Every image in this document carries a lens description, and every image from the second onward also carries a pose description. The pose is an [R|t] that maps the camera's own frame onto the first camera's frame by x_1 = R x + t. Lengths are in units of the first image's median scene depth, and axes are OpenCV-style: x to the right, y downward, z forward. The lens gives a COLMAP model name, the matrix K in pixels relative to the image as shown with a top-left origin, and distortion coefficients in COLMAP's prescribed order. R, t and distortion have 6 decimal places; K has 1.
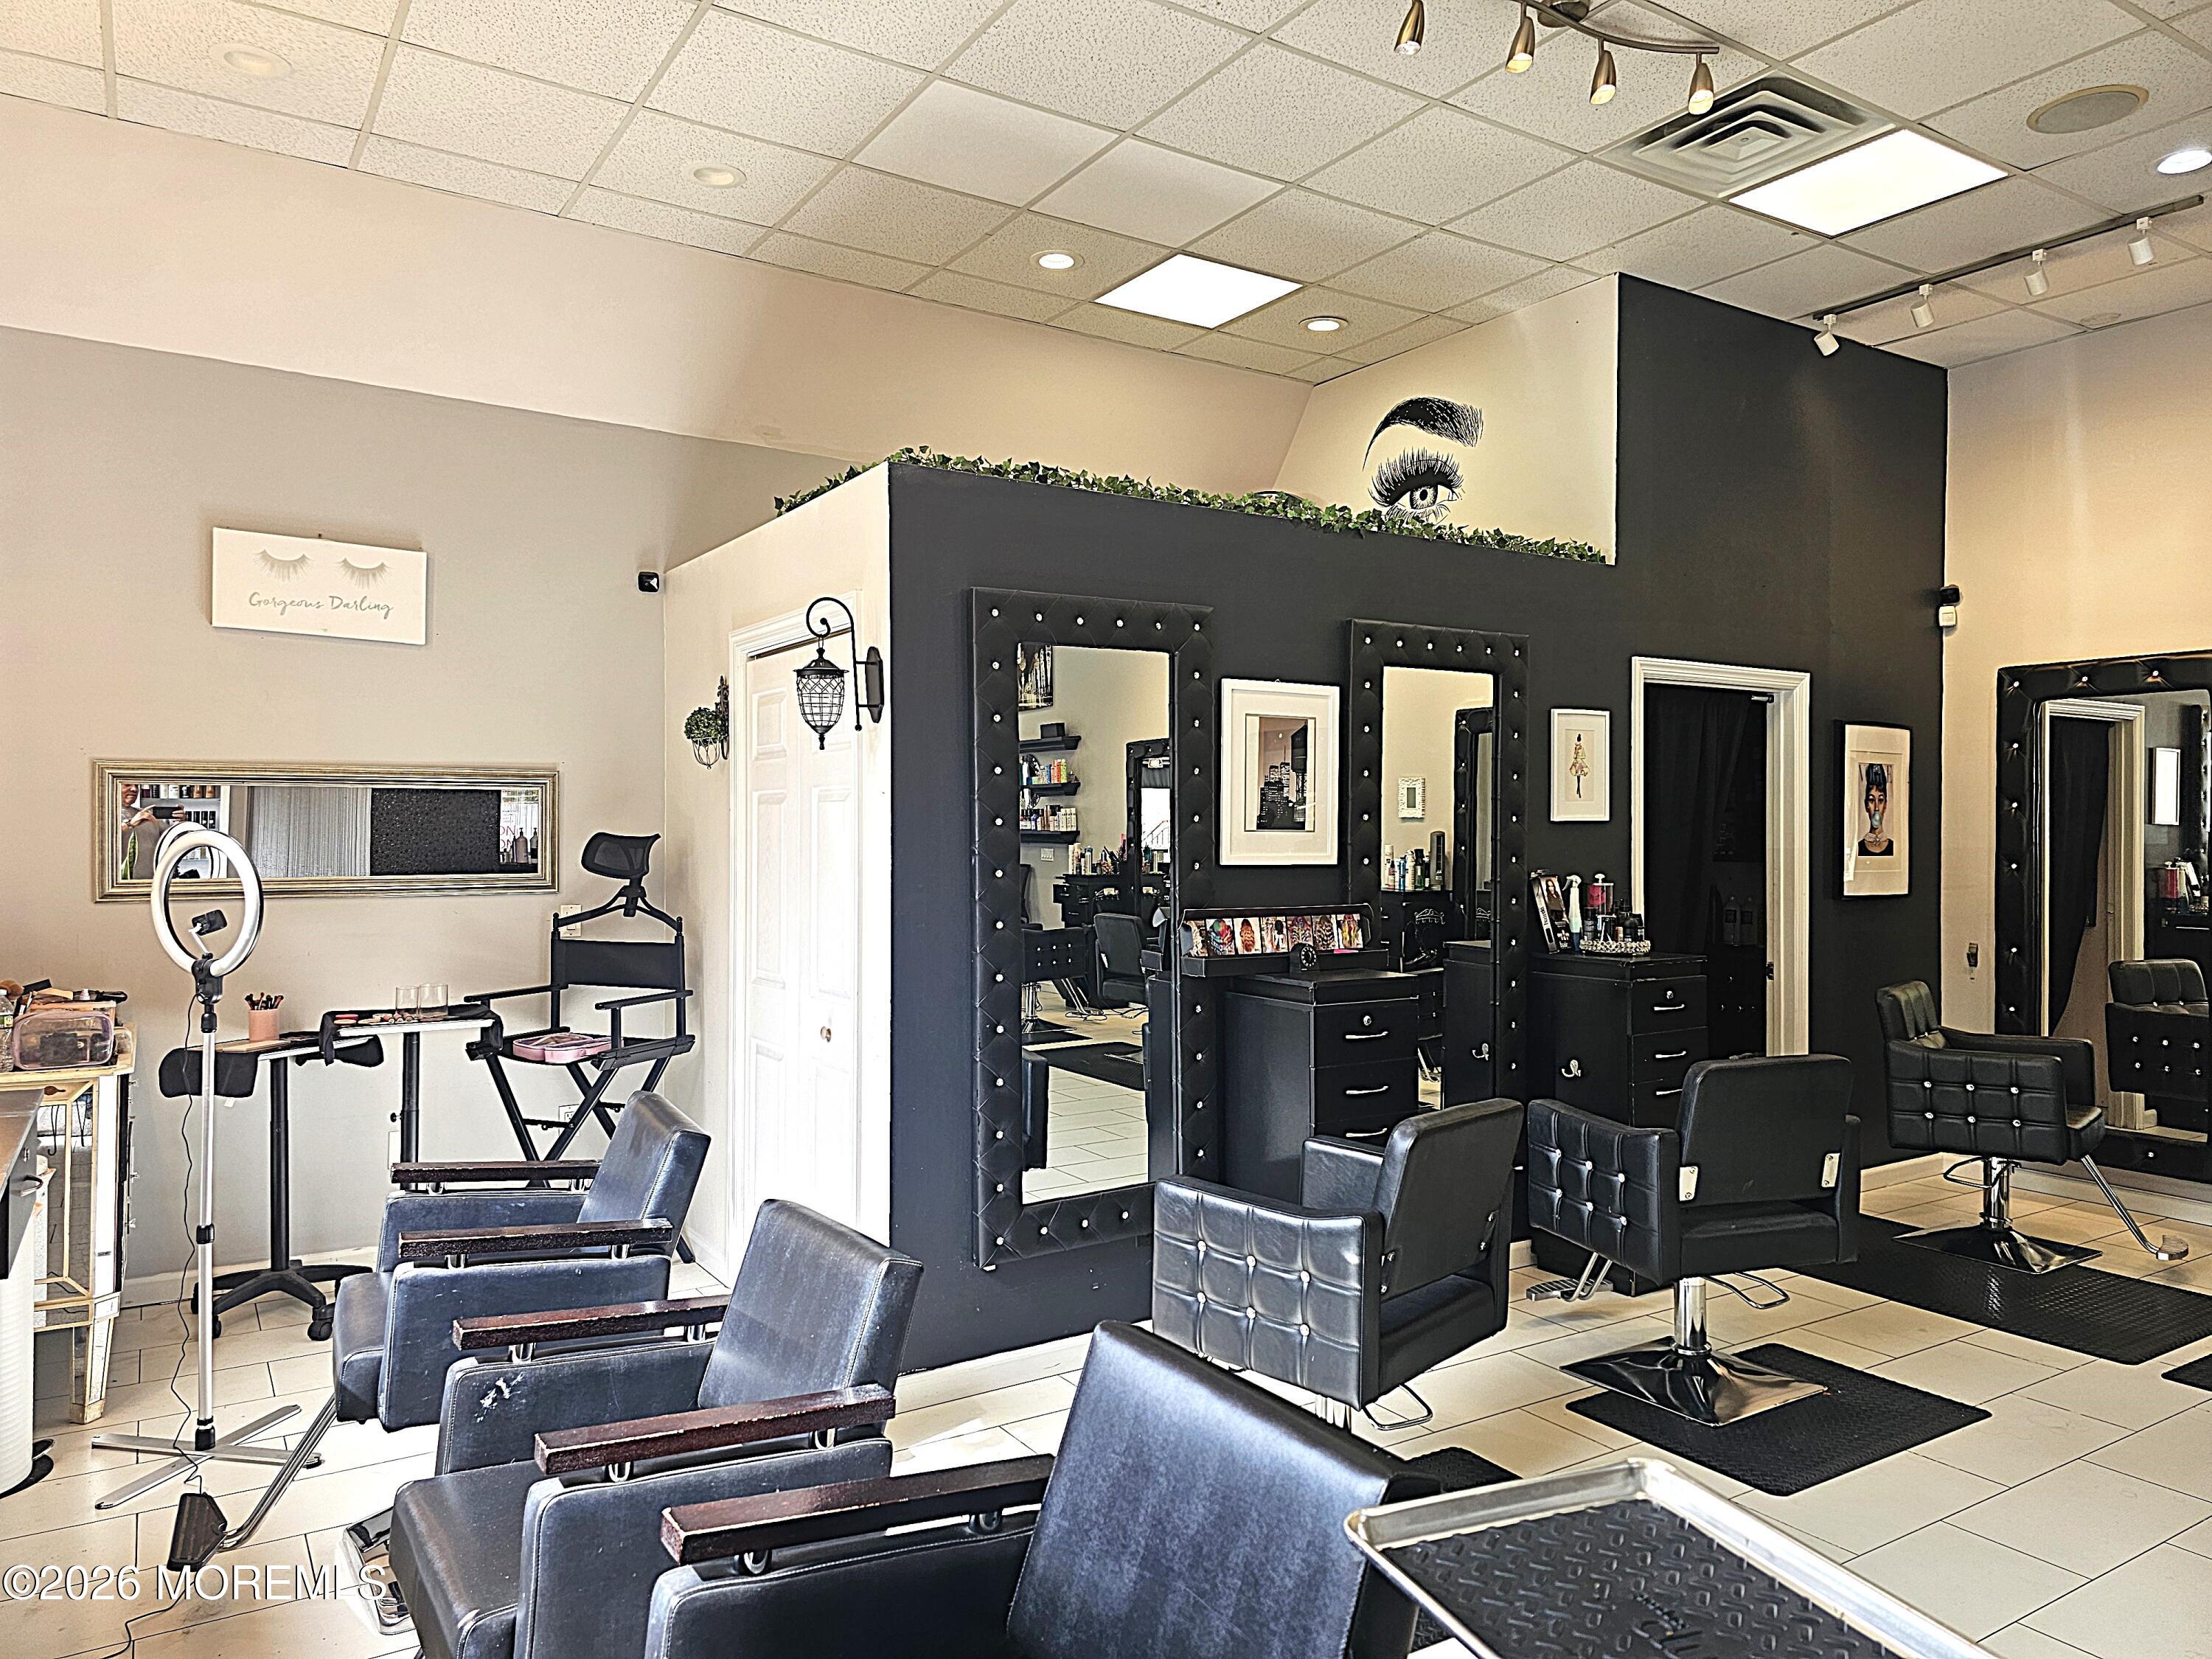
lens RADIAL K [[1491.9, 0, 1101.7], [0, 1491.9, 812.6], [0, 0, 1]] dist [0.078795, -0.054760]
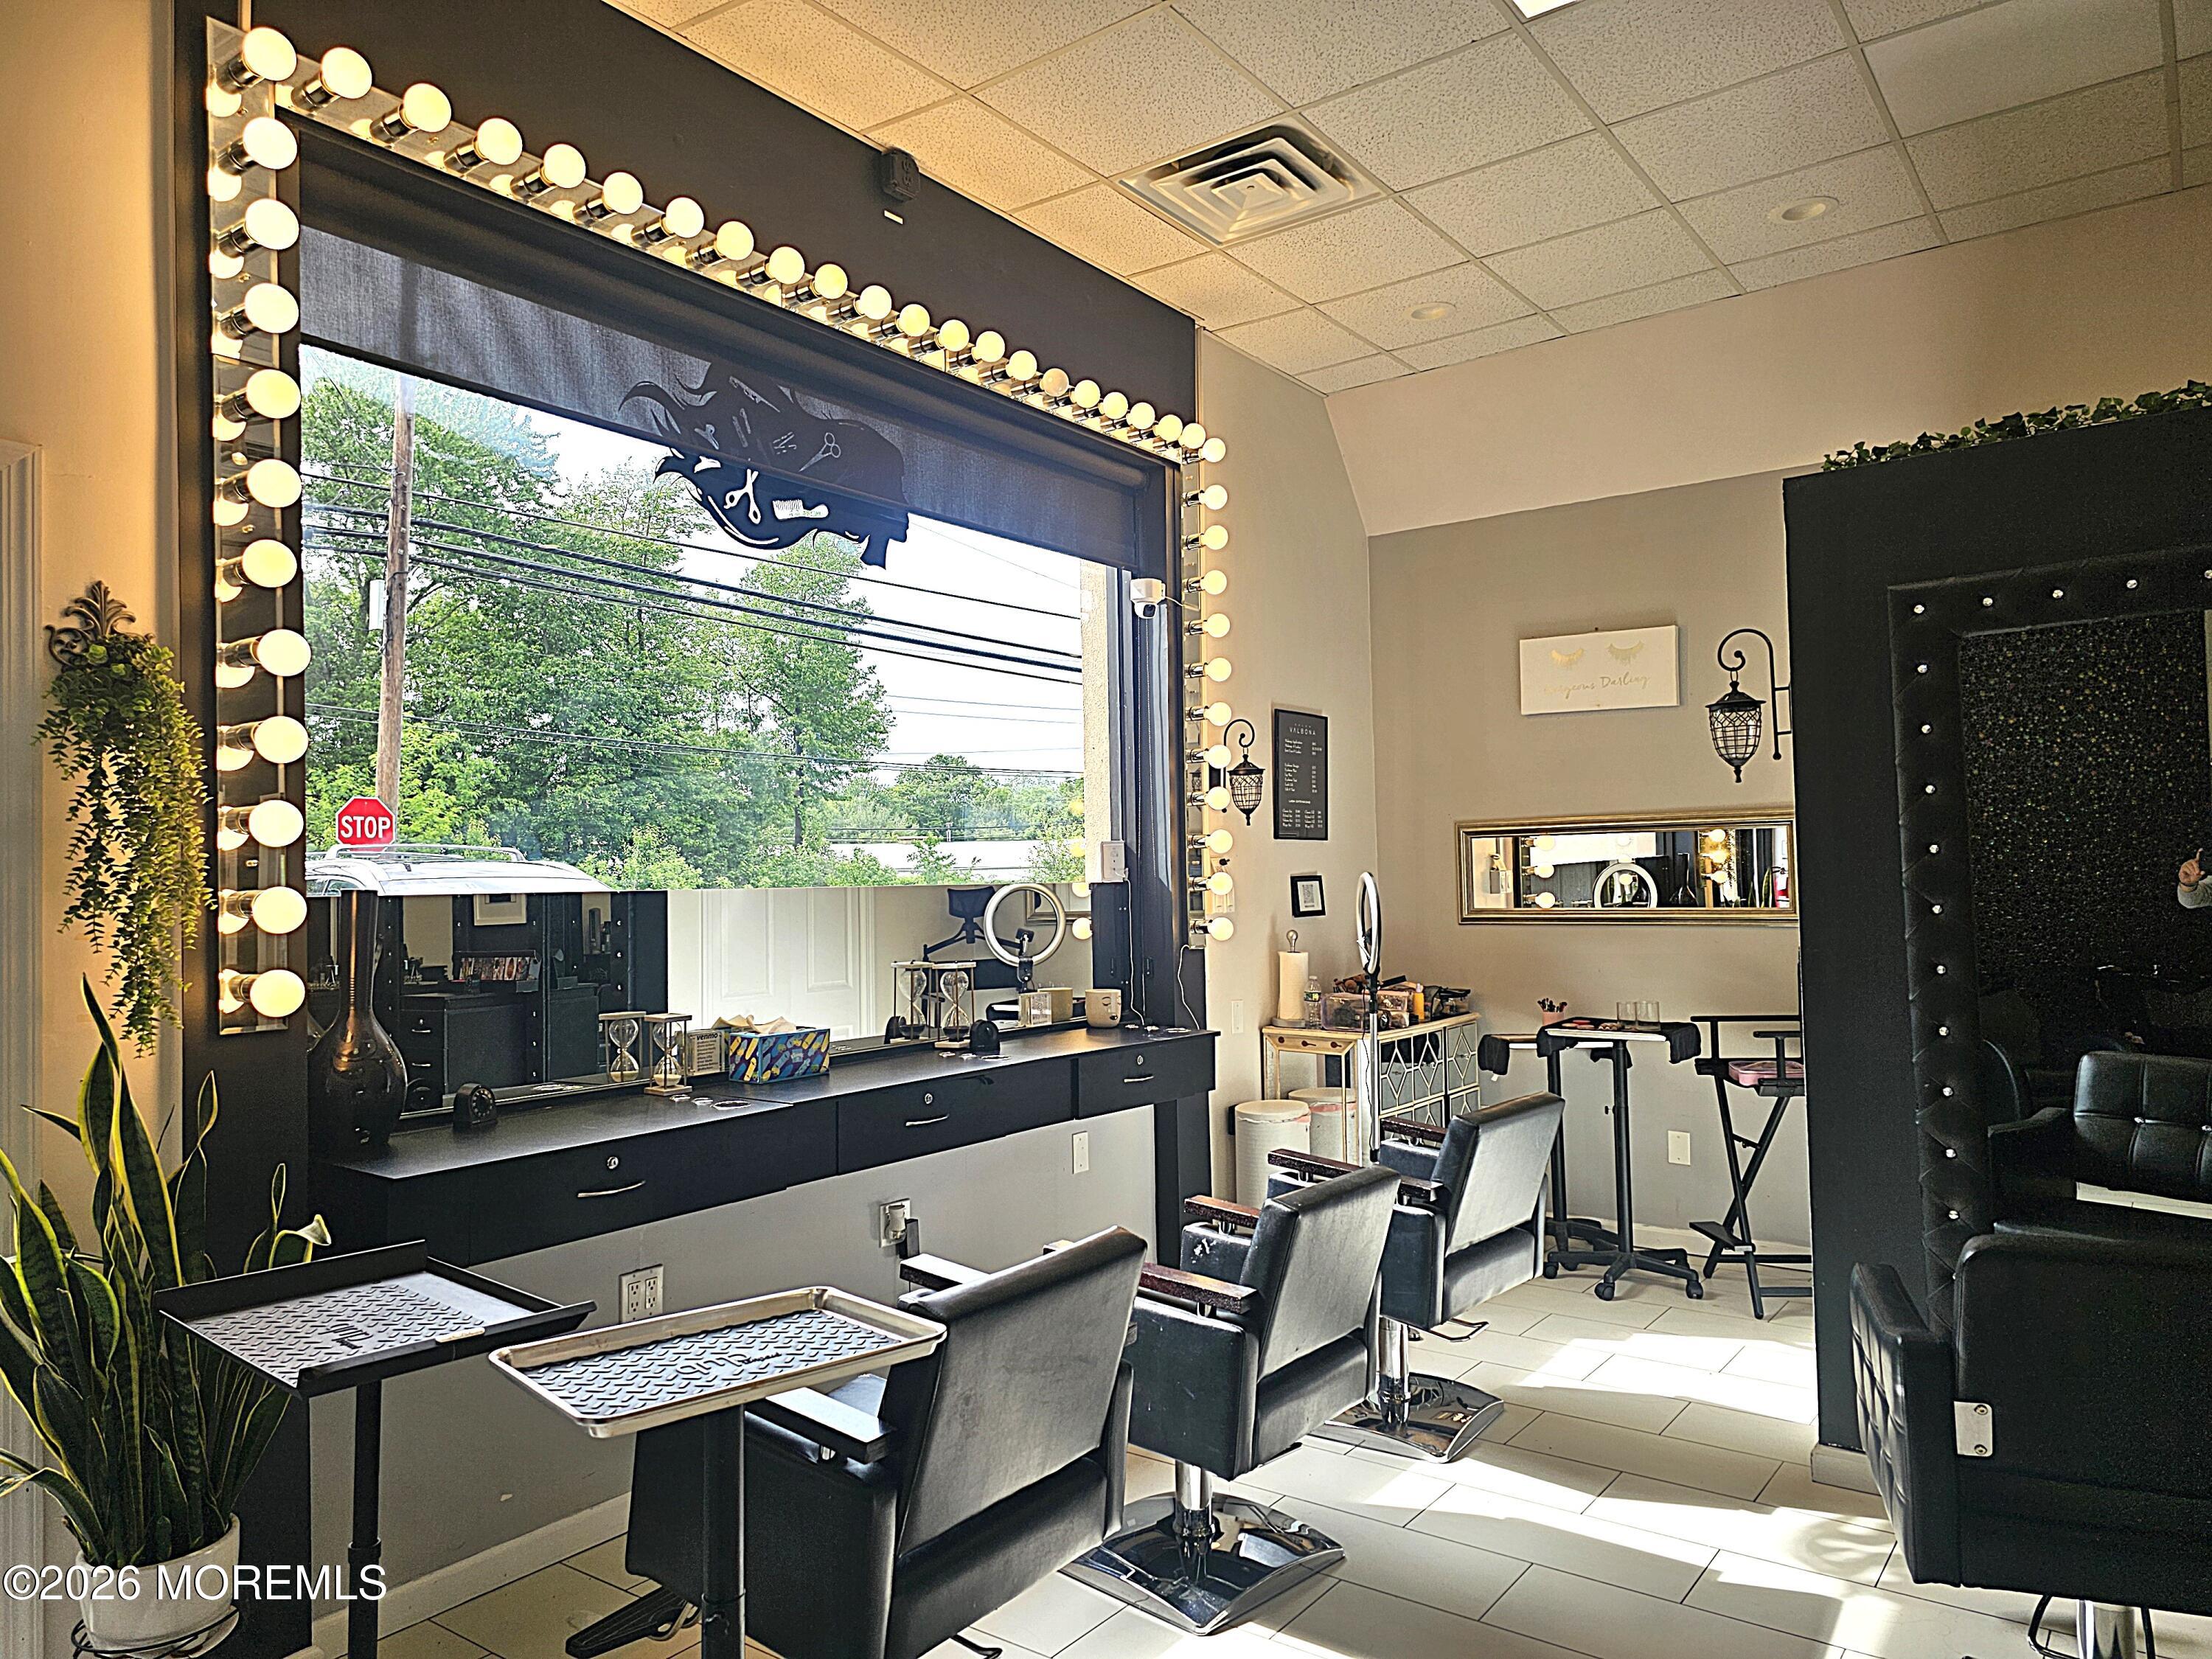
lens RADIAL K [[1491.9, 0, 1102.4], [0, 1491.9, 826.5], [0, 0, 1]] dist [0.078795, -0.054760]
pose [[0.362304, -0.042747, -0.931079, 0.465608], [0.025890, 0.999024, -0.035792, 0.009698], [0.931700, -0.011138, 0.363057, 0.185940]]
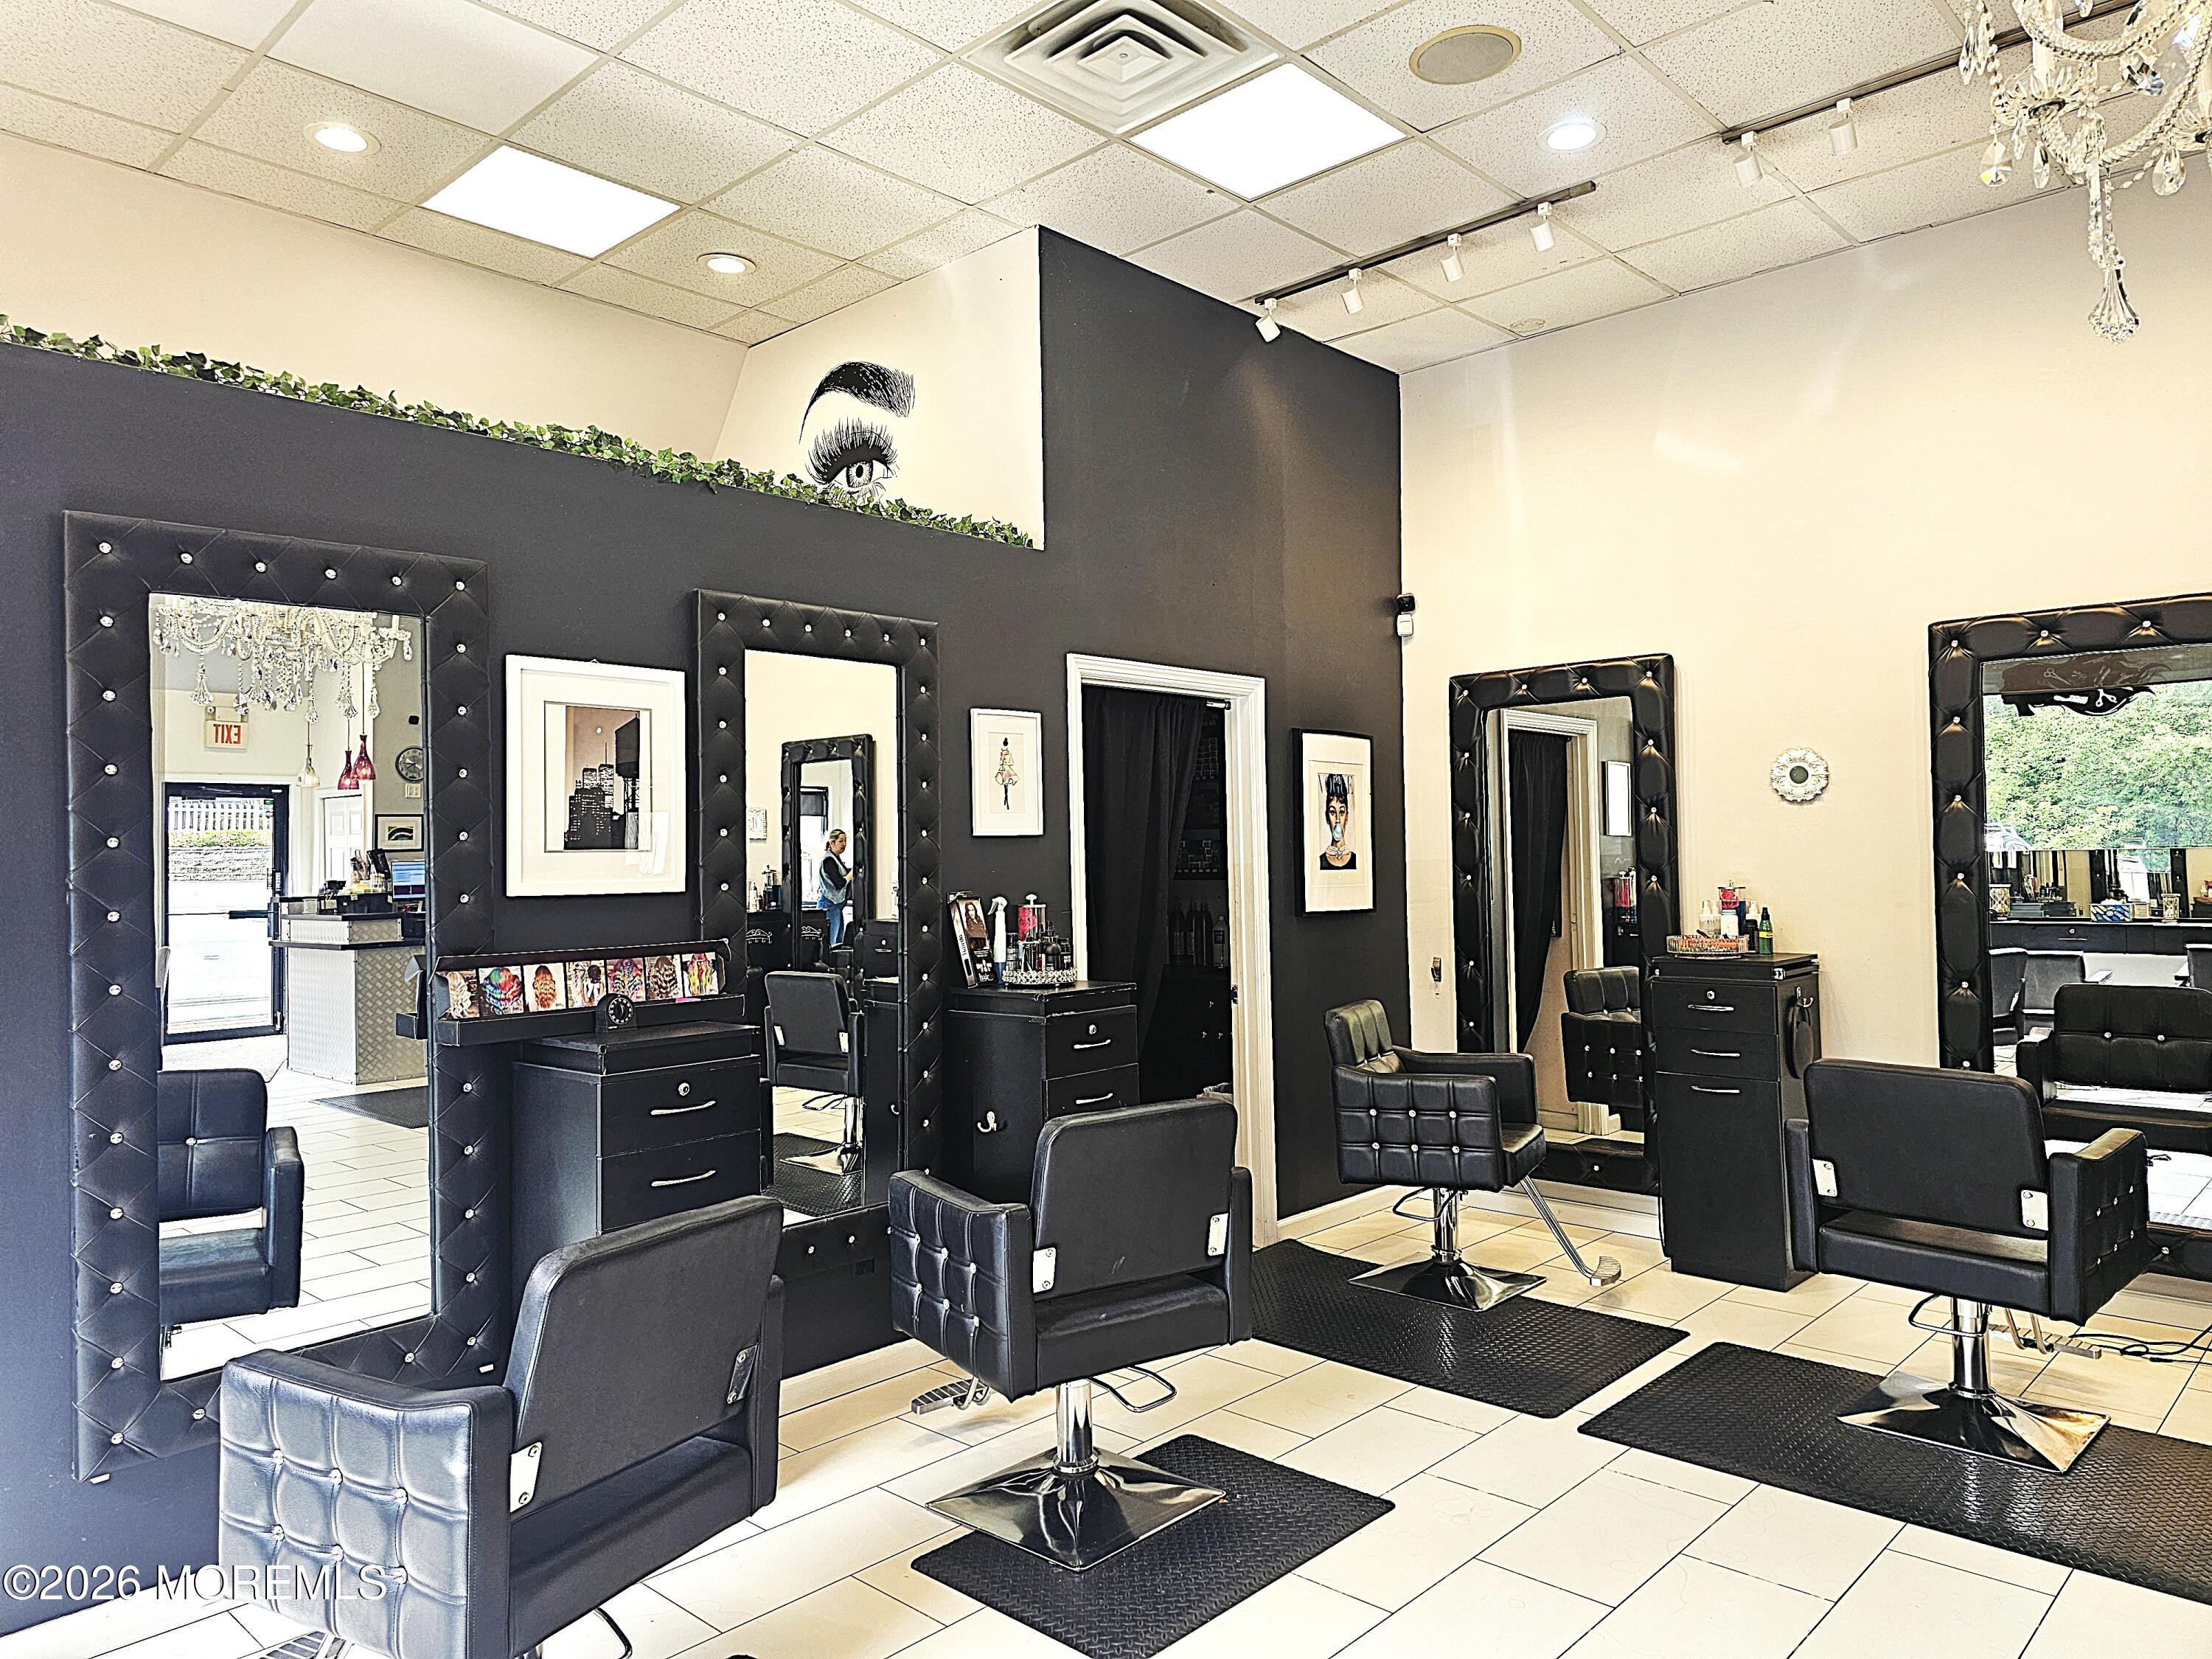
lens RADIAL K [[1491.9, 0, 1083.9], [0, 1491.9, 793.9], [0, 0, 1]] dist [0.078795, -0.054760]
pose [[0.972039, -0.008502, 0.234664, 0.167807], [0.016884, 0.999288, -0.033736, 0.012112], [-0.234210, 0.036755, 0.971491, 0.150298]]
